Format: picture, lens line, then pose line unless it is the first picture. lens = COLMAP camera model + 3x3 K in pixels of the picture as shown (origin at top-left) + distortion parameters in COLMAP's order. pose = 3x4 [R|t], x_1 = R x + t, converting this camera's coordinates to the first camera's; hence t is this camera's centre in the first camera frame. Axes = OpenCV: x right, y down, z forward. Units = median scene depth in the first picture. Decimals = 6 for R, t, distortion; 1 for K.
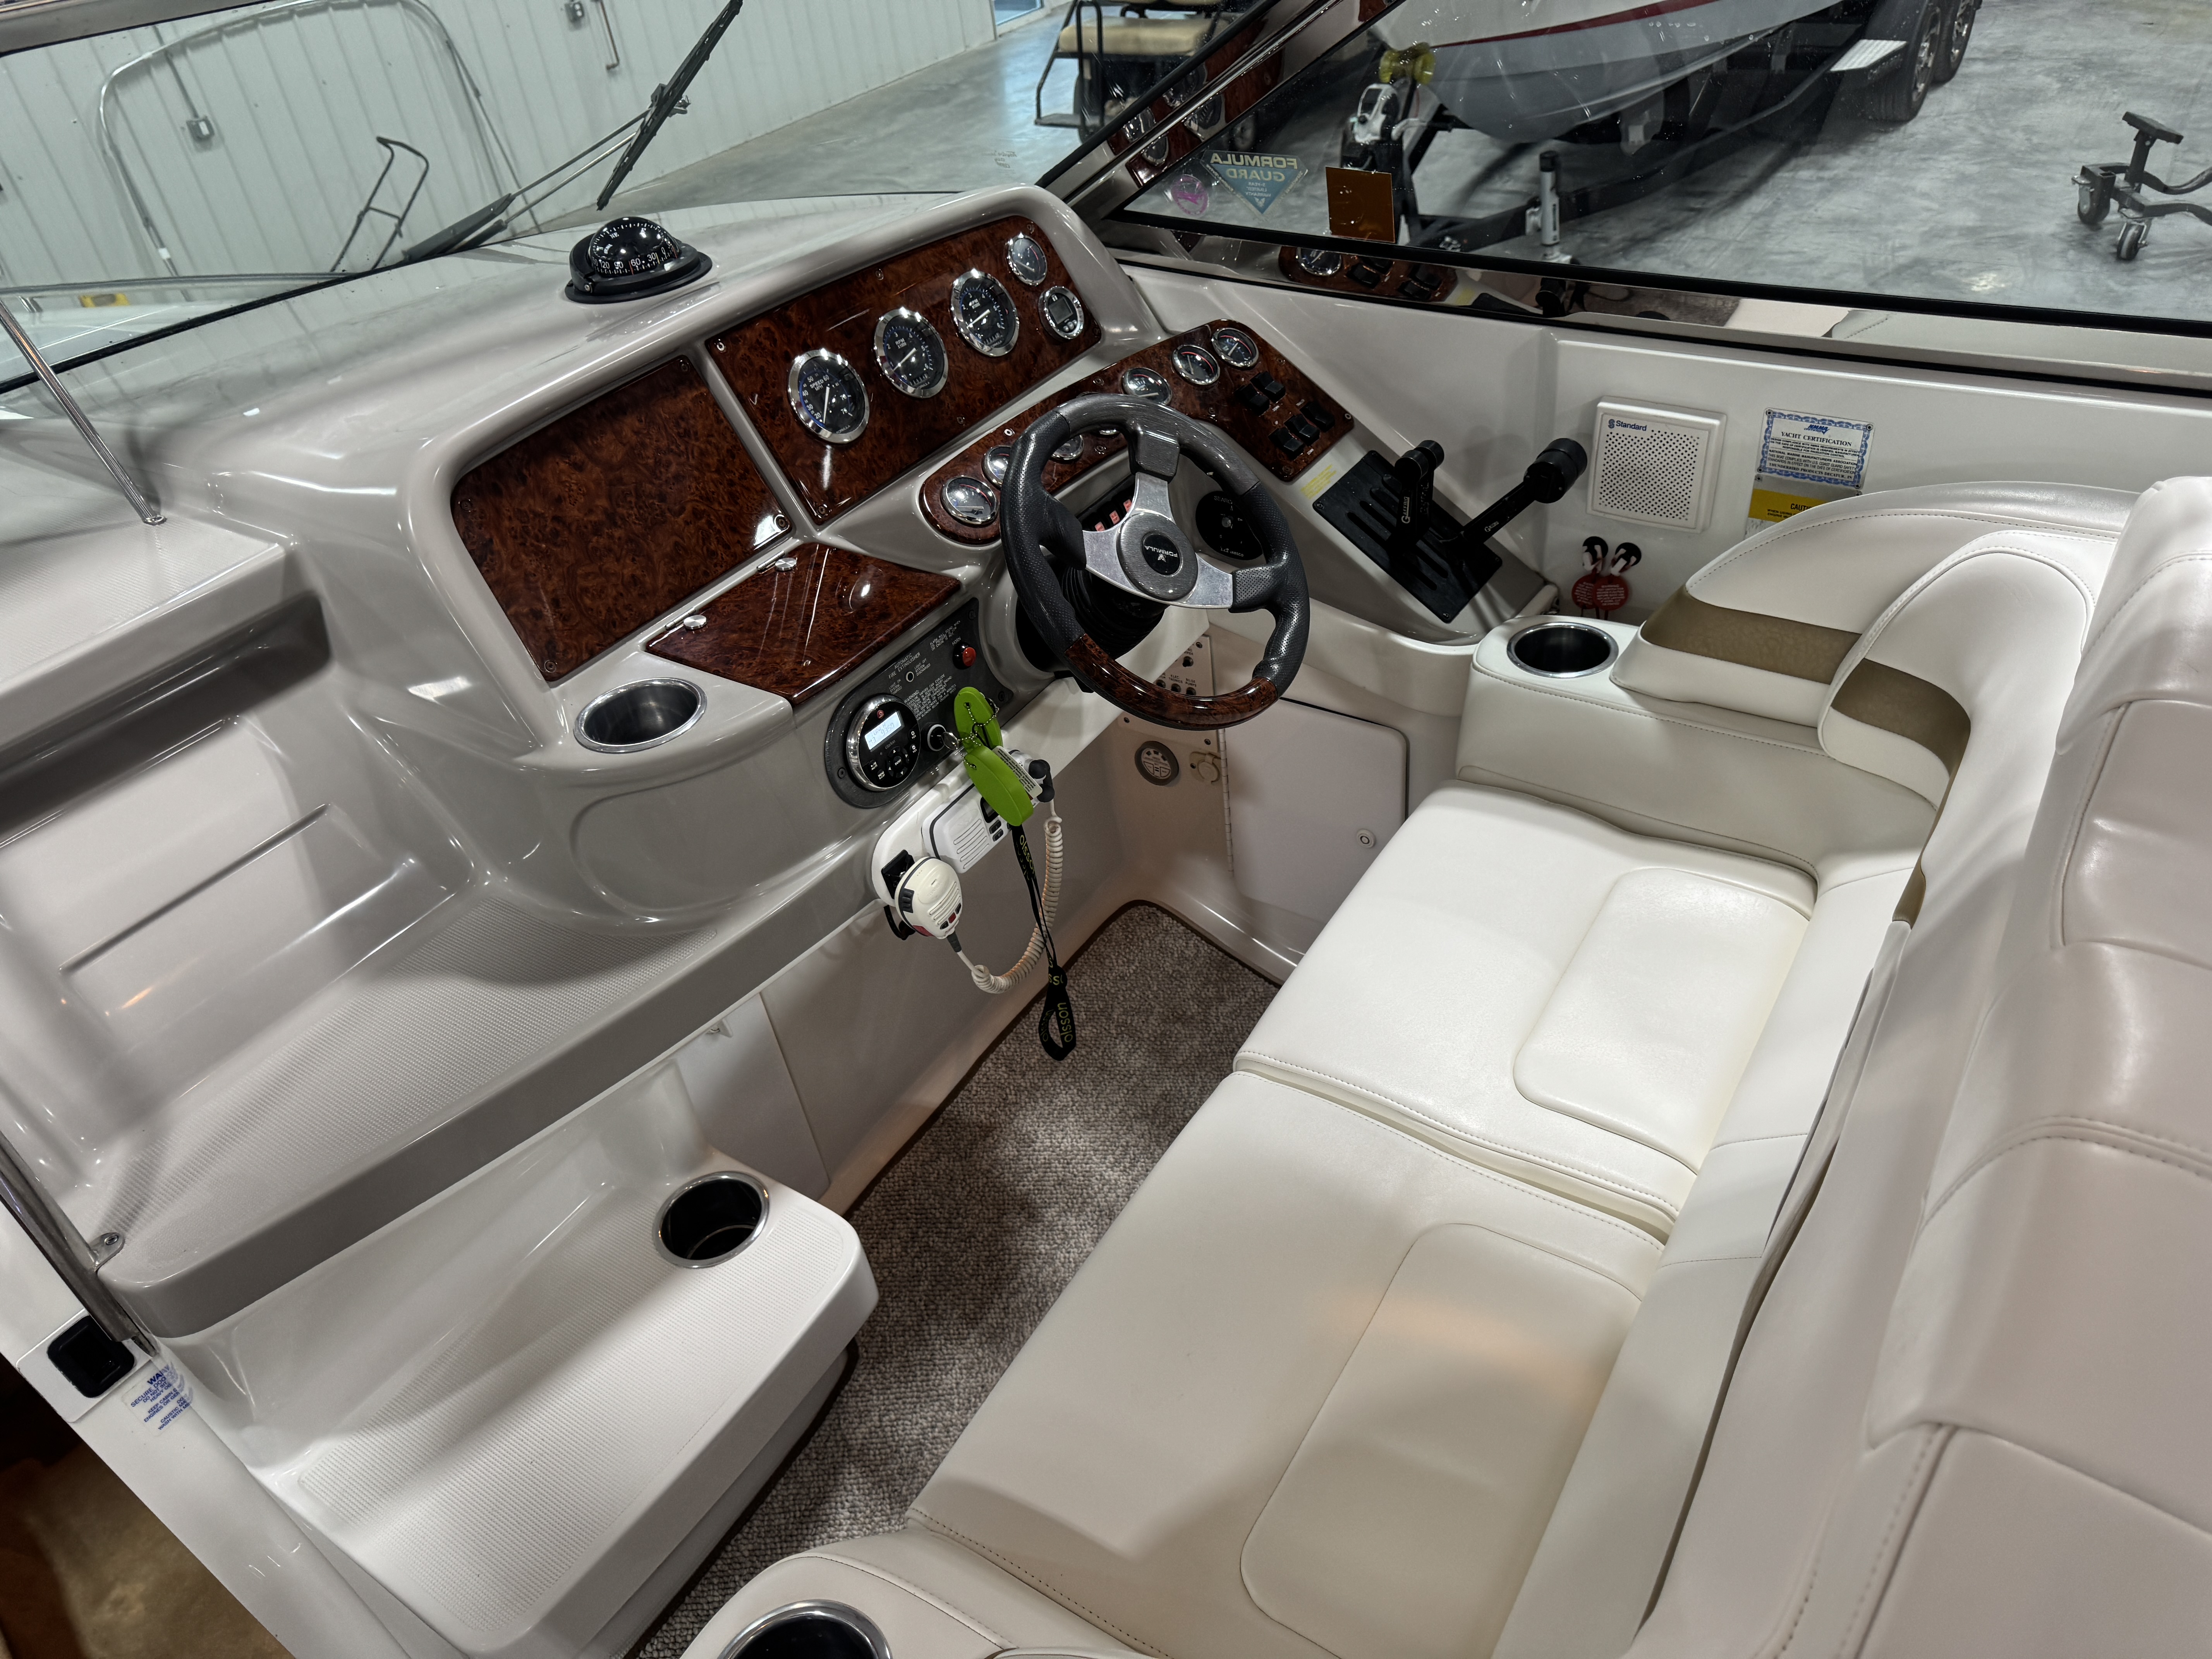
lens RADIAL K [[1548.5, 0, 1106.0], [0, 1548.5, 829.5], [0, 0, 1]] dist [0.000991, -0.038280]
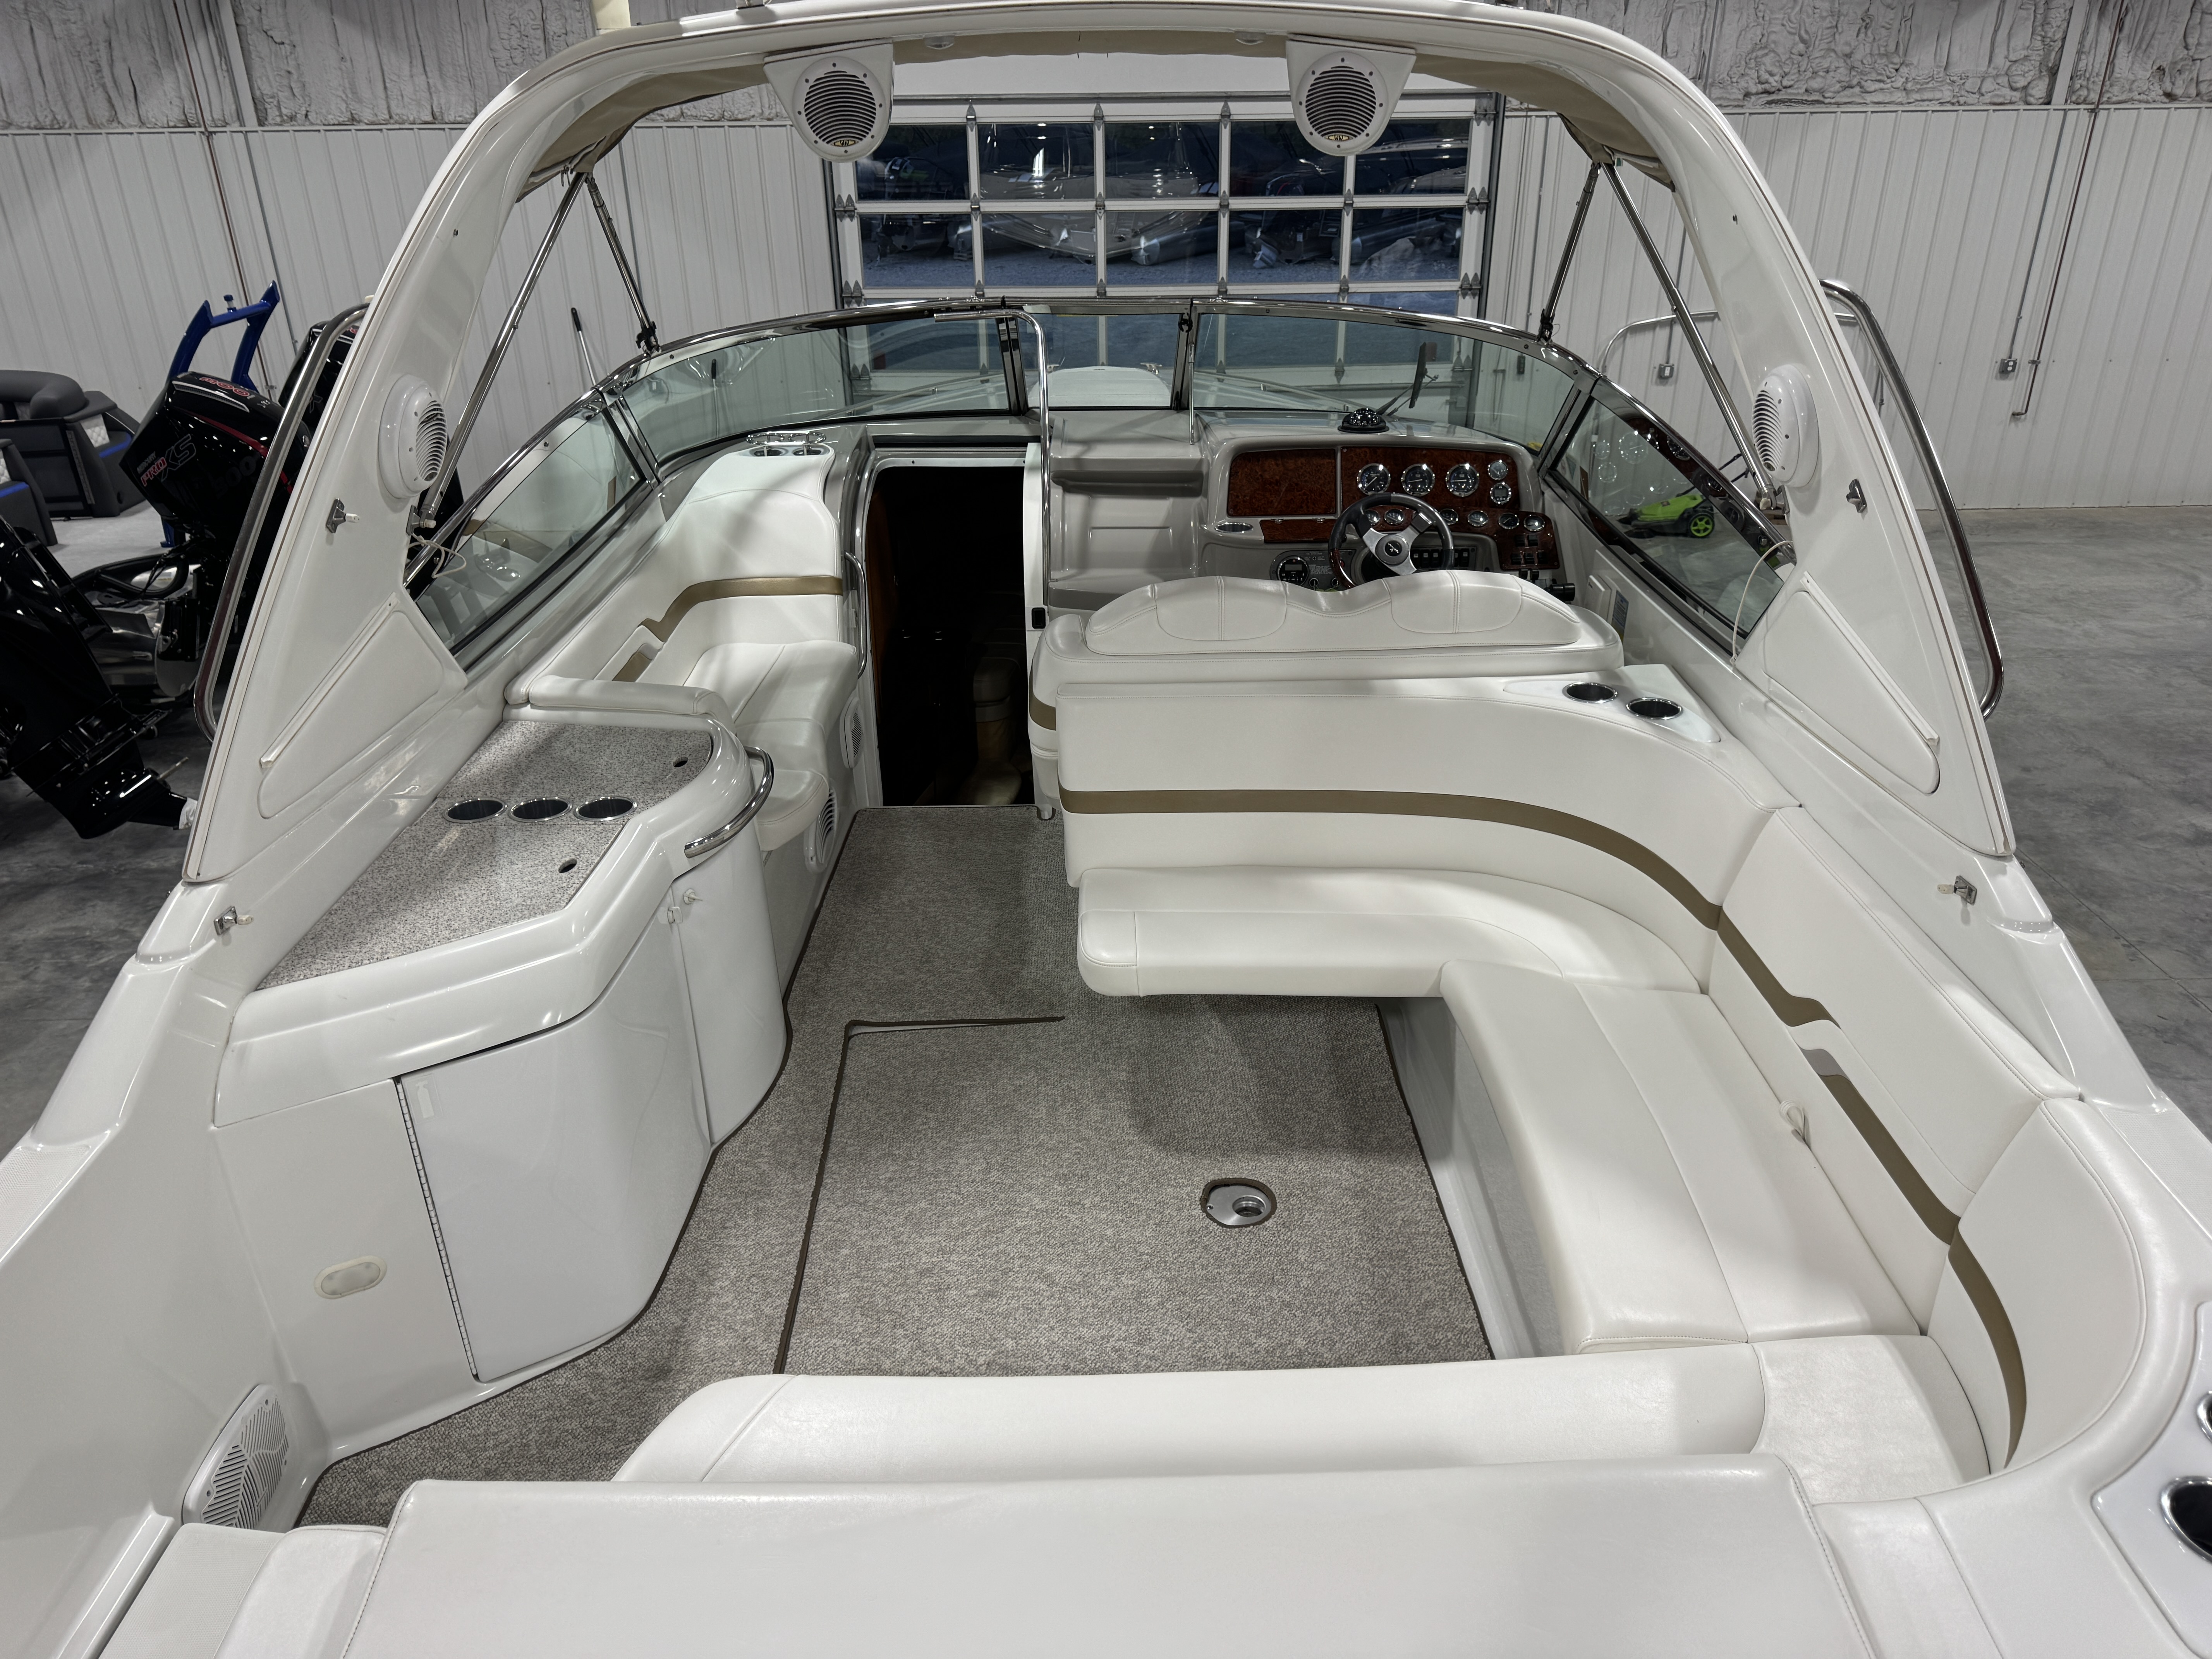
lens RADIAL K [[1529.5, 0, 1106.0], [0, 1529.5, 829.5], [0, 0, 1]] dist [-0.064142, 0.042654]
pose [[0.534464, 0.442653, -0.720005, 2.096649], [-0.541747, 0.833292, 0.110158, 0.243069], [0.648735, 0.331185, 0.685170, -1.160779]]
